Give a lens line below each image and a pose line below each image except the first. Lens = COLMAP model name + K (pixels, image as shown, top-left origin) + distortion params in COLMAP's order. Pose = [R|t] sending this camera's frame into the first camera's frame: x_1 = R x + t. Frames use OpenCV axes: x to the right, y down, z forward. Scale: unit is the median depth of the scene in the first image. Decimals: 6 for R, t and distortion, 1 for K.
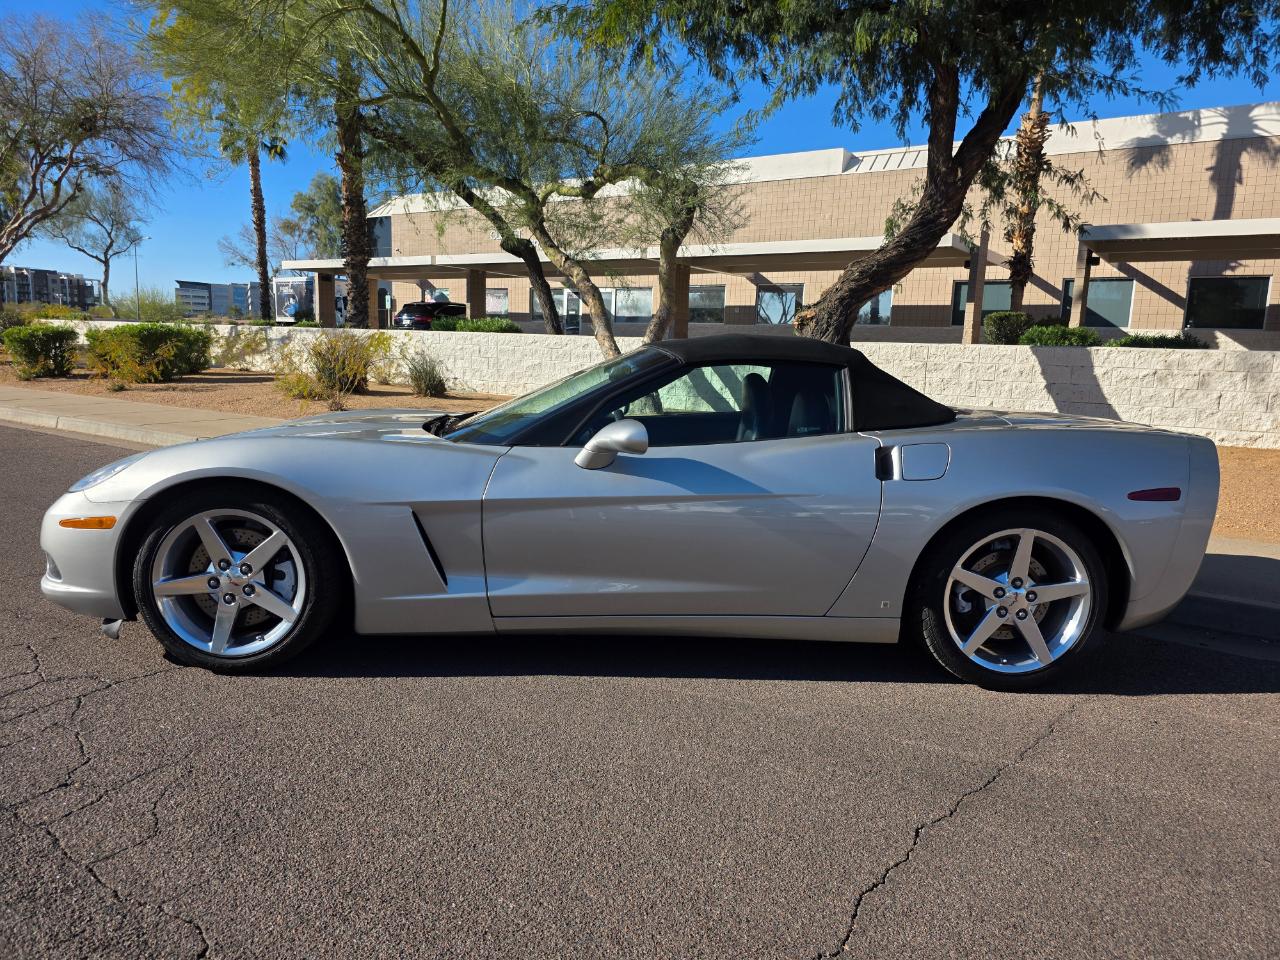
lens RADIAL K [[871.1, 0, 643.5], [0, 871.1, 469.7], [0, 0, 1]] dist [0.052365, -0.046155]
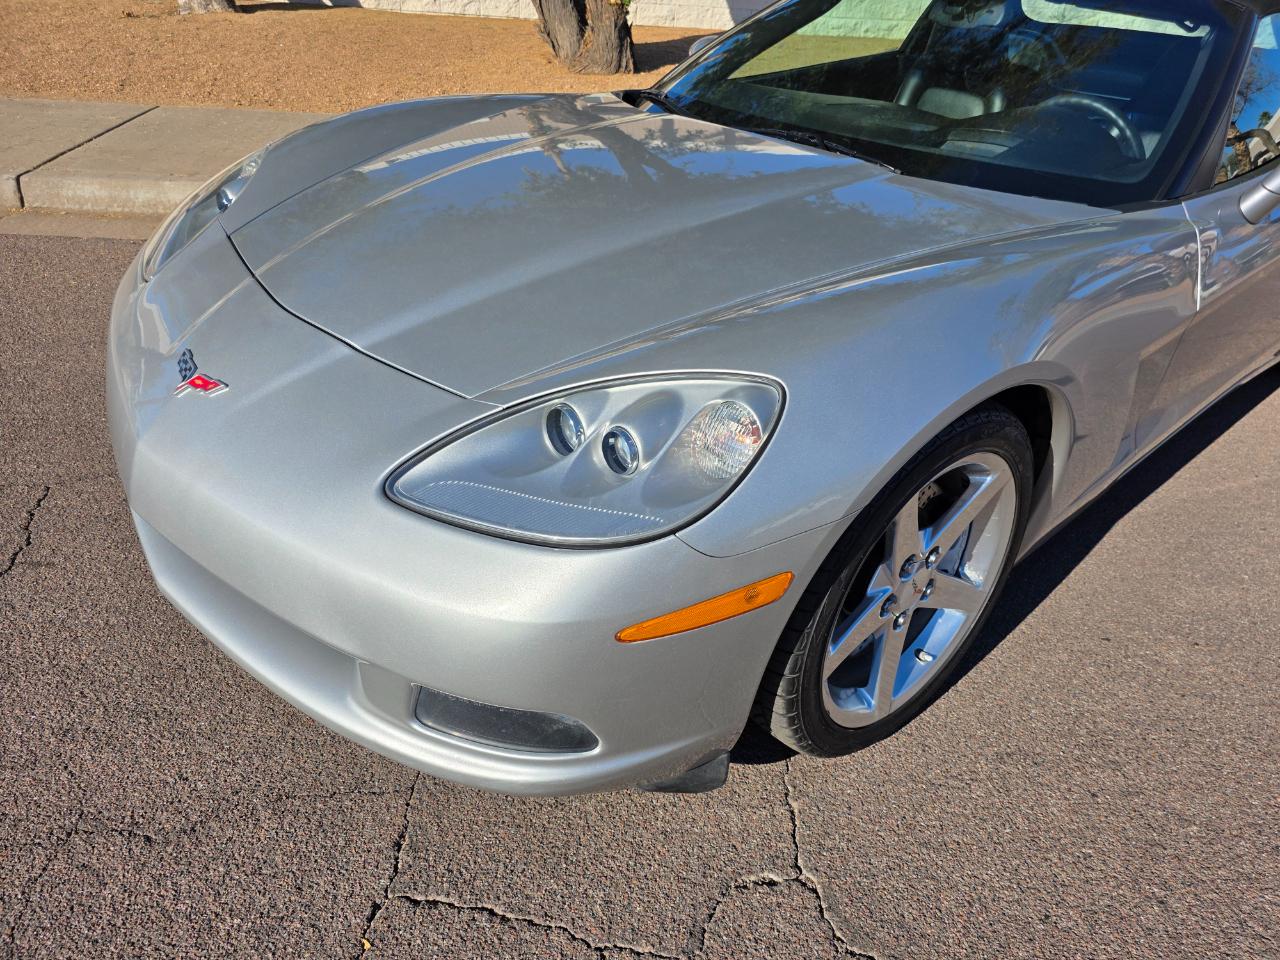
lens RADIAL K [[871.1, 0, 646.6], [0, 871.1, 484.8], [0, 0, 1]] dist [0.052365, -0.046155]
pose [[0.779240, -0.327180, 0.534545, -0.201181], [0.053737, 0.884656, 0.463136, -0.038156], [-0.624418, -0.332169, 0.706941, 0.188231]]
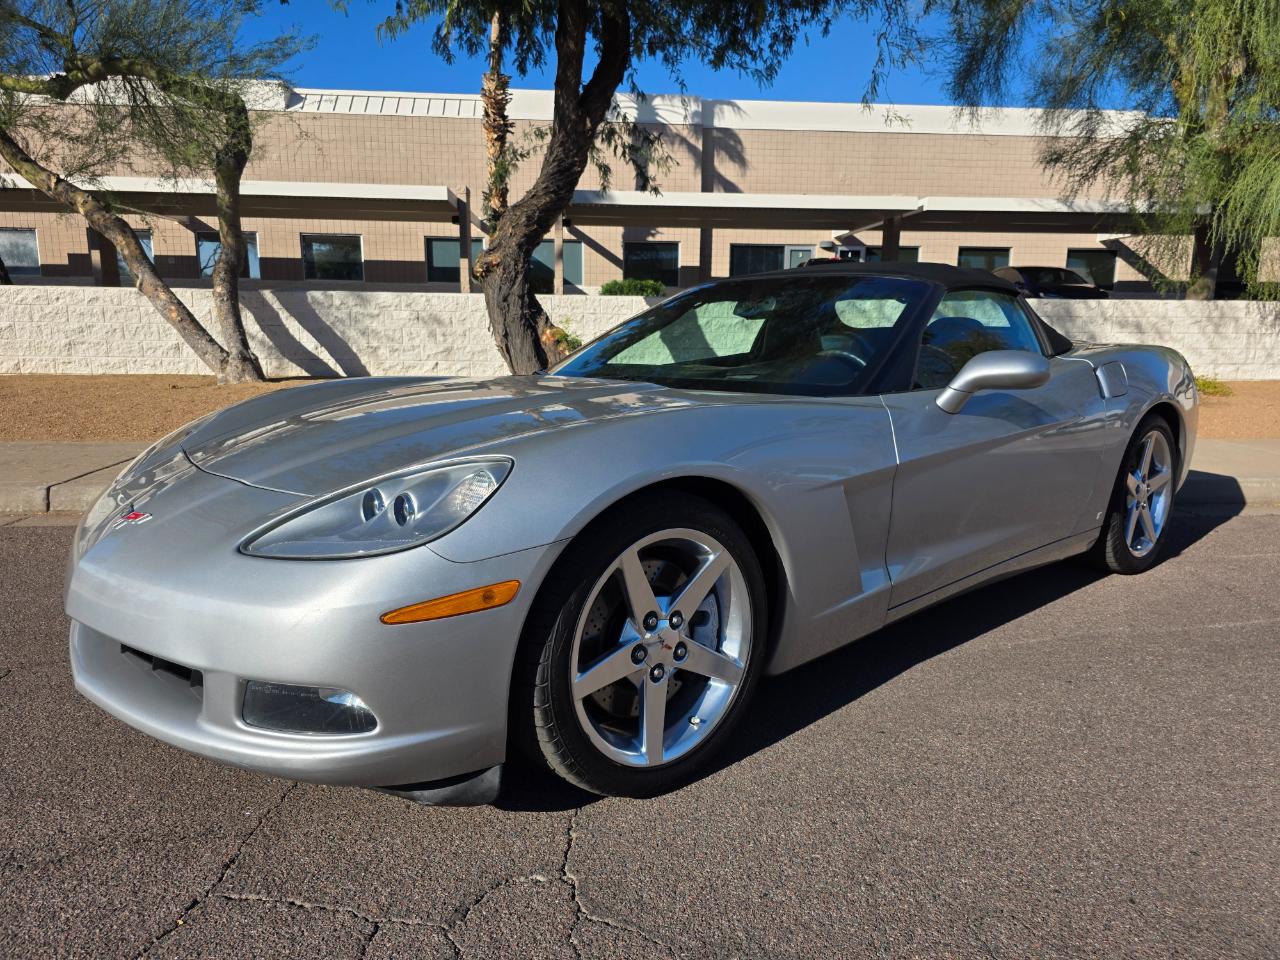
lens RADIAL K [[871.1, 0, 645.5], [0, 871.1, 477.4], [0, 0, 1]] dist [0.052365, -0.046155]
pose [[0.775711, -0.135705, 0.616325, -0.206286], [0.103528, 0.990740, 0.087844, -0.011352], [-0.622539, -0.004334, 0.782577, 0.127852]]
